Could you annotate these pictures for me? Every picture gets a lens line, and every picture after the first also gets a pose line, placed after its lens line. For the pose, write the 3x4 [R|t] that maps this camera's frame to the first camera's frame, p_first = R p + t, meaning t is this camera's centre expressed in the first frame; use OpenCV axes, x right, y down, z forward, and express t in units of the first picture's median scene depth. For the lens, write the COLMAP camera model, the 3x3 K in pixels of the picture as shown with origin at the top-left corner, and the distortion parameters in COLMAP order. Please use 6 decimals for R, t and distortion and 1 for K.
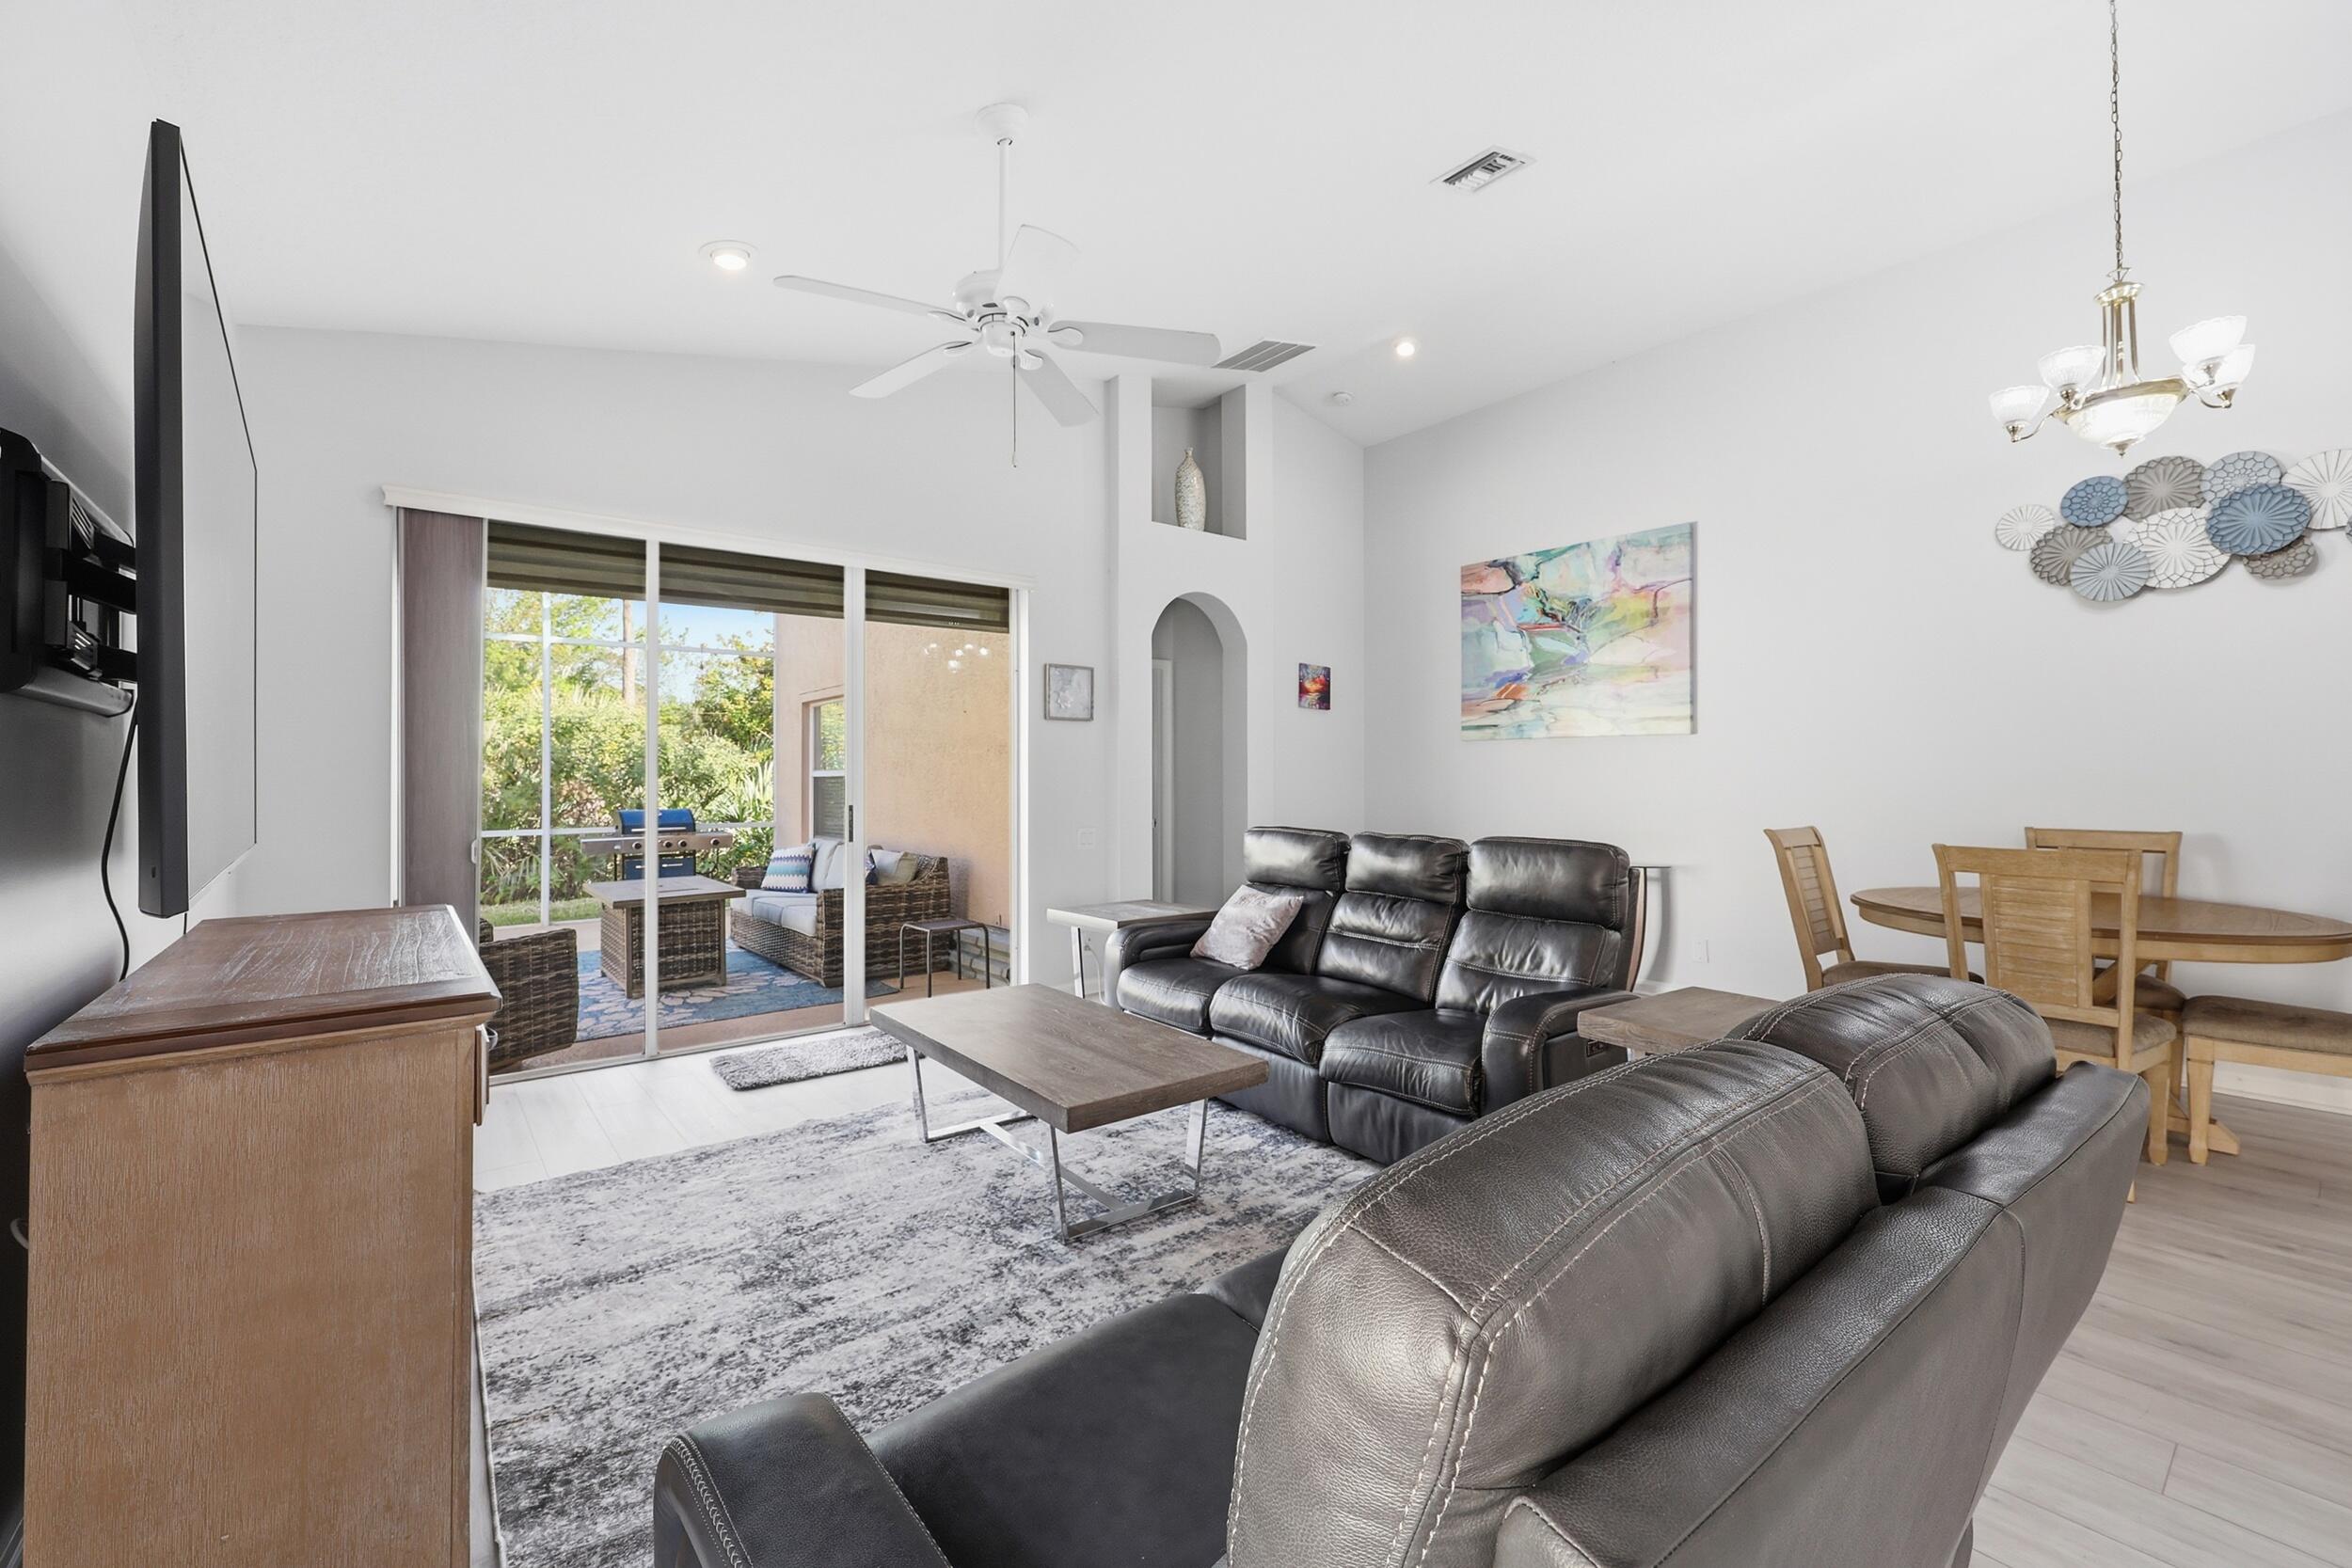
lens RADIAL K [[954.6, 0, 1178.4], [0, 954.6, 771.3], [0, 0, 1]] dist [0.000229, -0.000165]
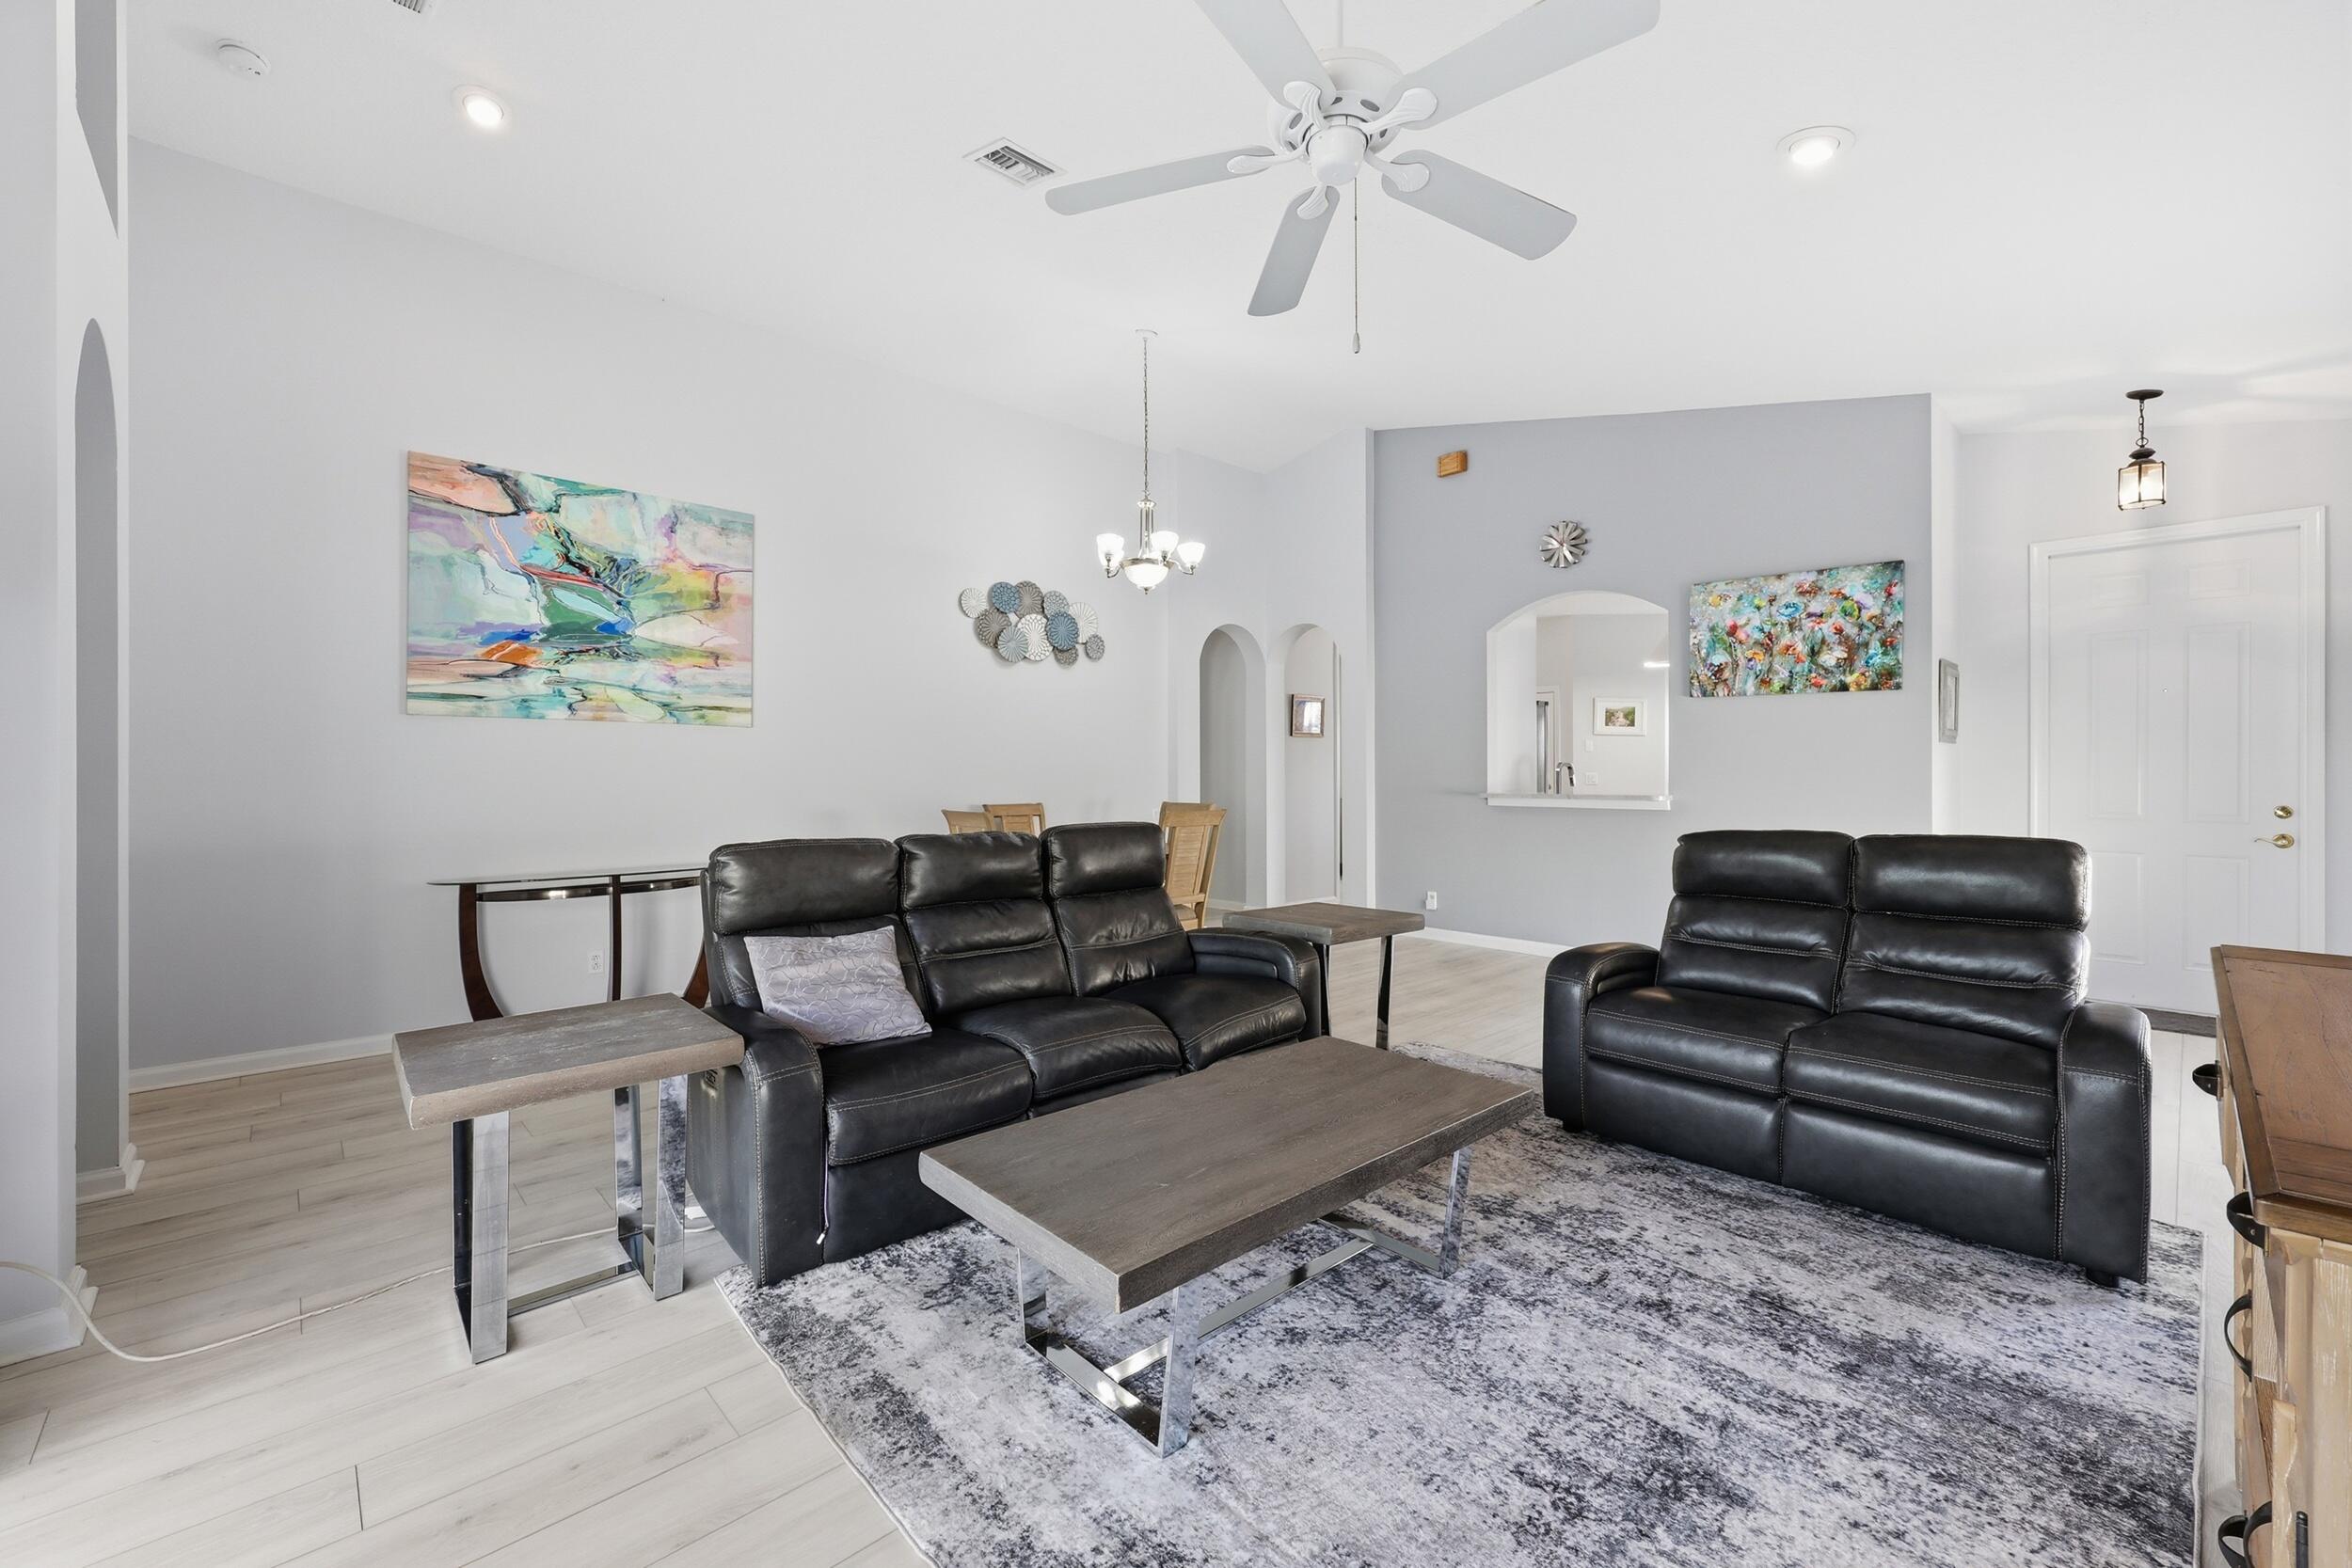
lens RADIAL K [[950.1, 0, 1164.4], [0, 950.1, 773.9], [0, 0, 1]] dist [-0.000883, -0.000128]
pose [[-0.061534, -0.000322, 0.998105, -0.633249], [-0.007886, 0.999969, -0.000163, 0.008909], [-0.998074, -0.007881, -0.061534, 0.829973]]
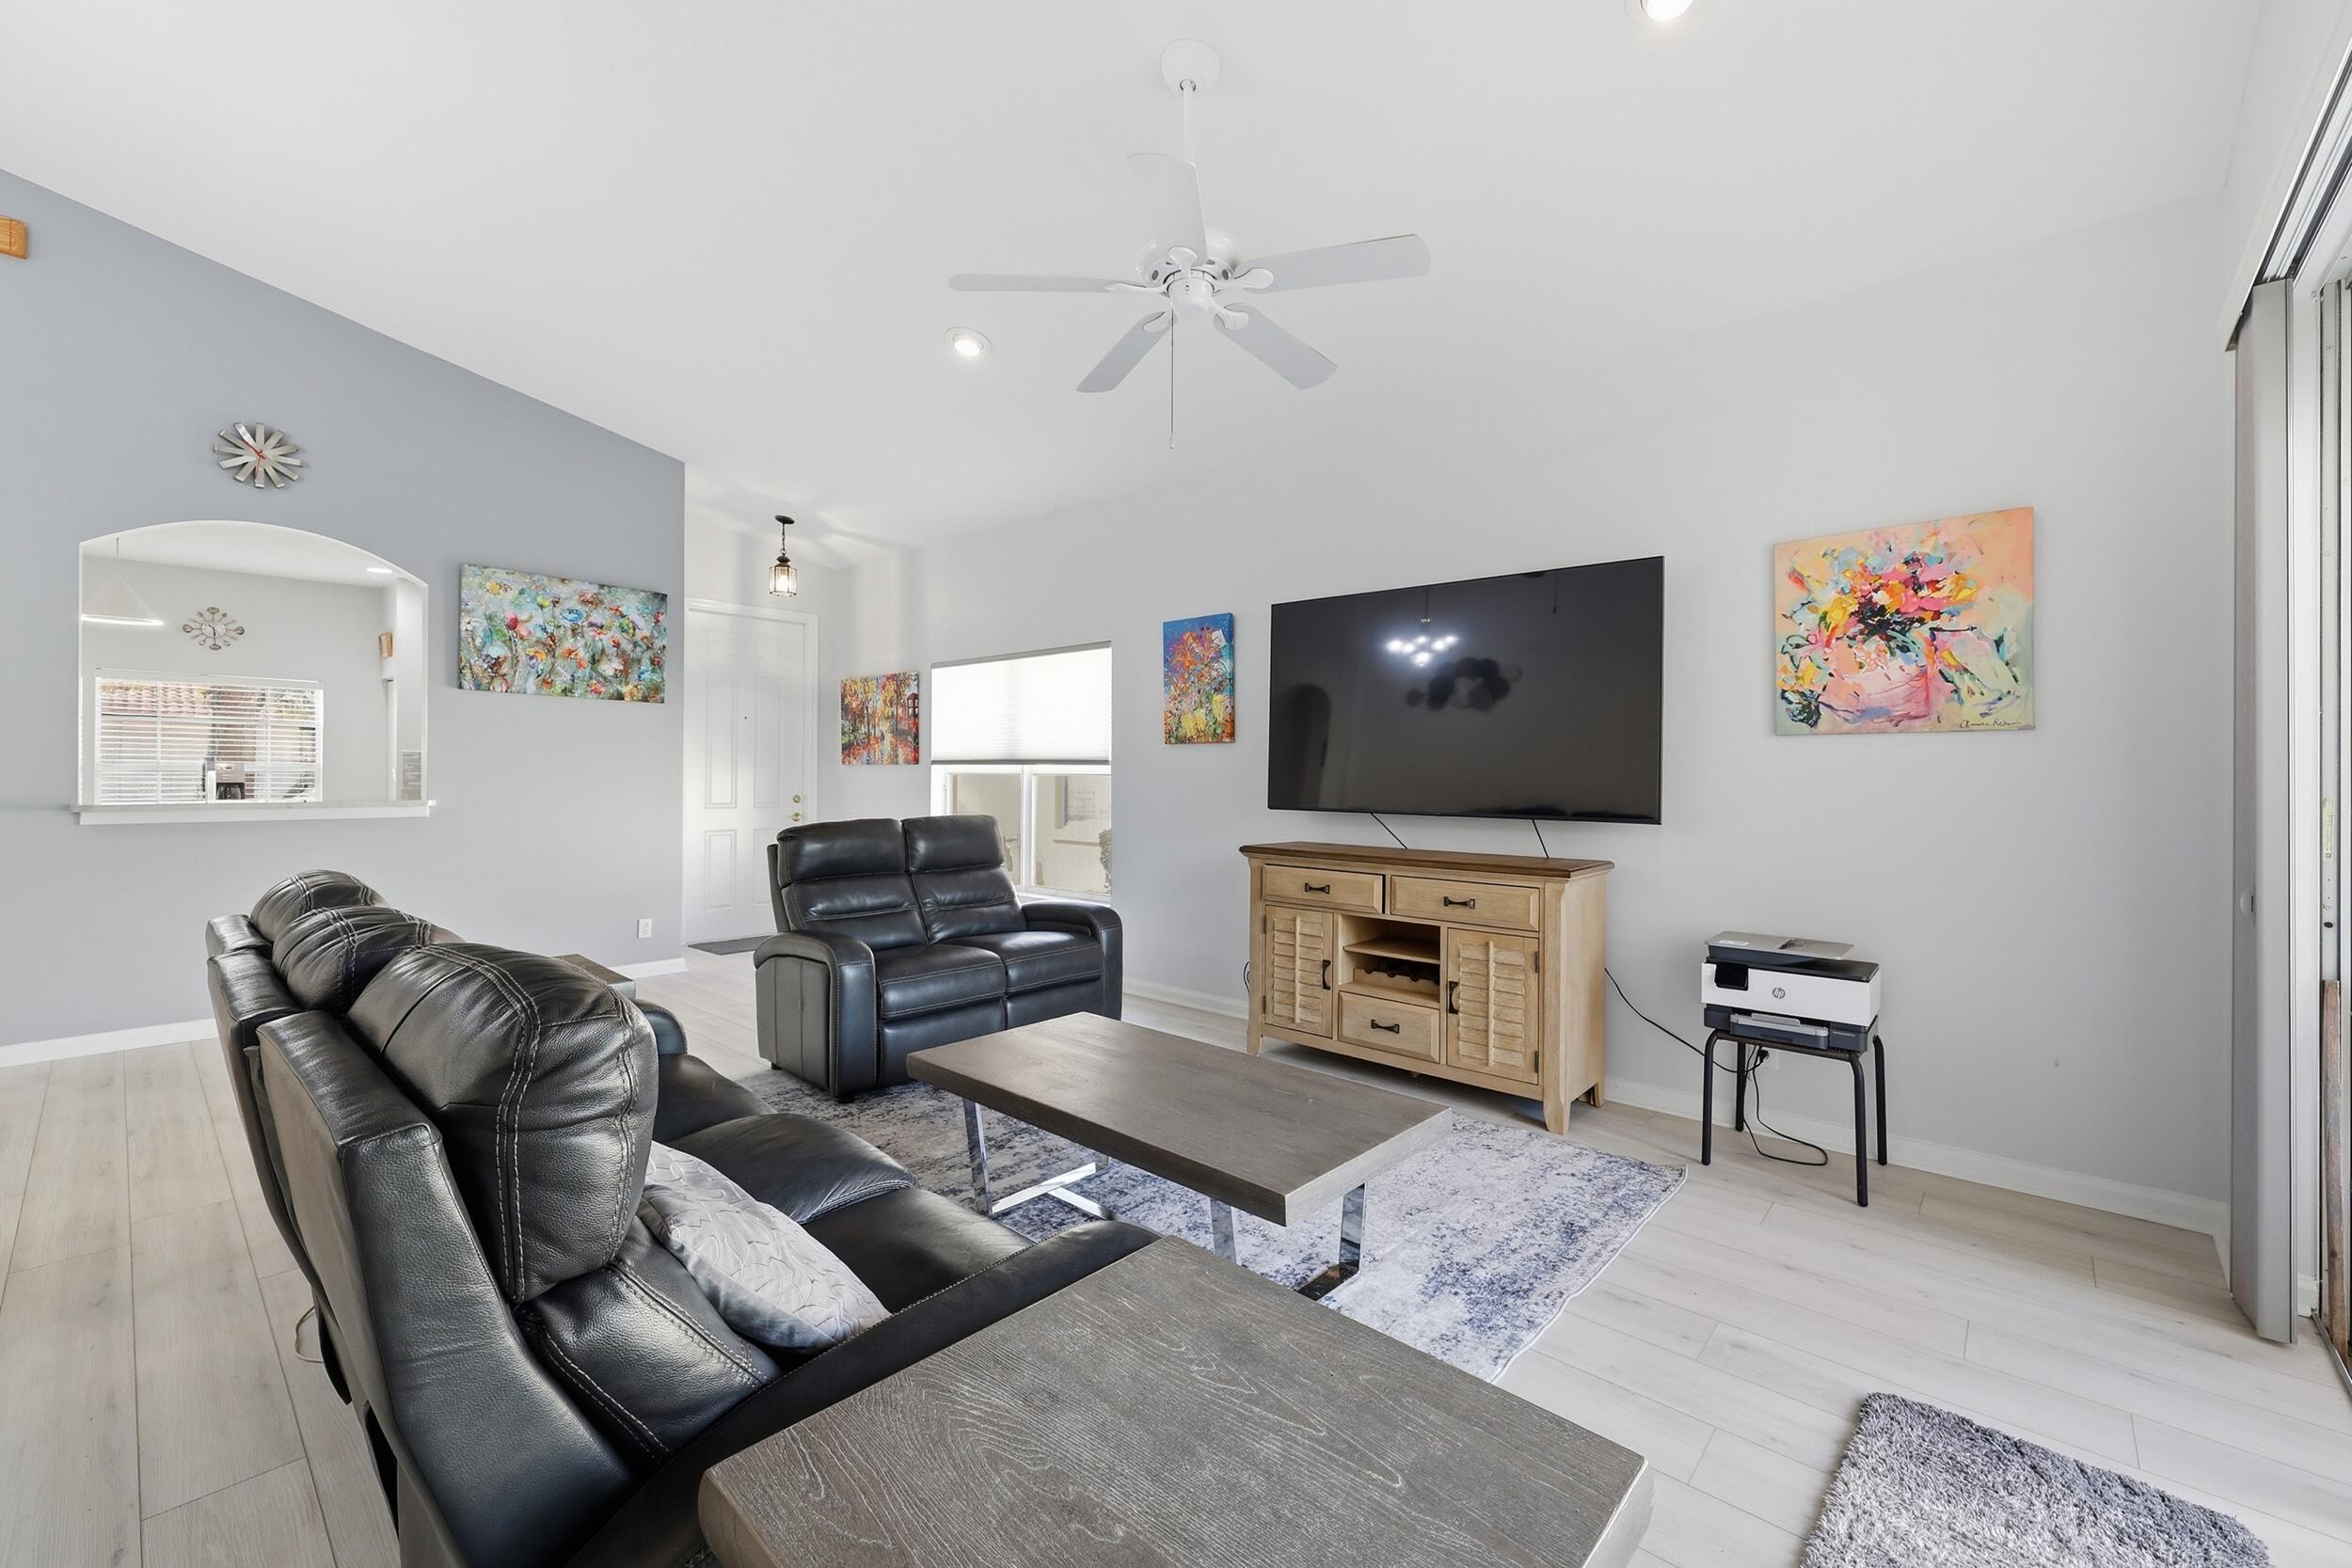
lens RADIAL K [[954.6, 0, 1178.4], [0, 954.6, 771.3], [0, 0, 1]] dist [0.000229, -0.000165]
pose [[-0.987499, -0.004308, -0.157565, -0.018538], [-0.002486, 0.999928, -0.011759, 0.010562], [0.157605, -0.011220, -0.987439, 1.358274]]
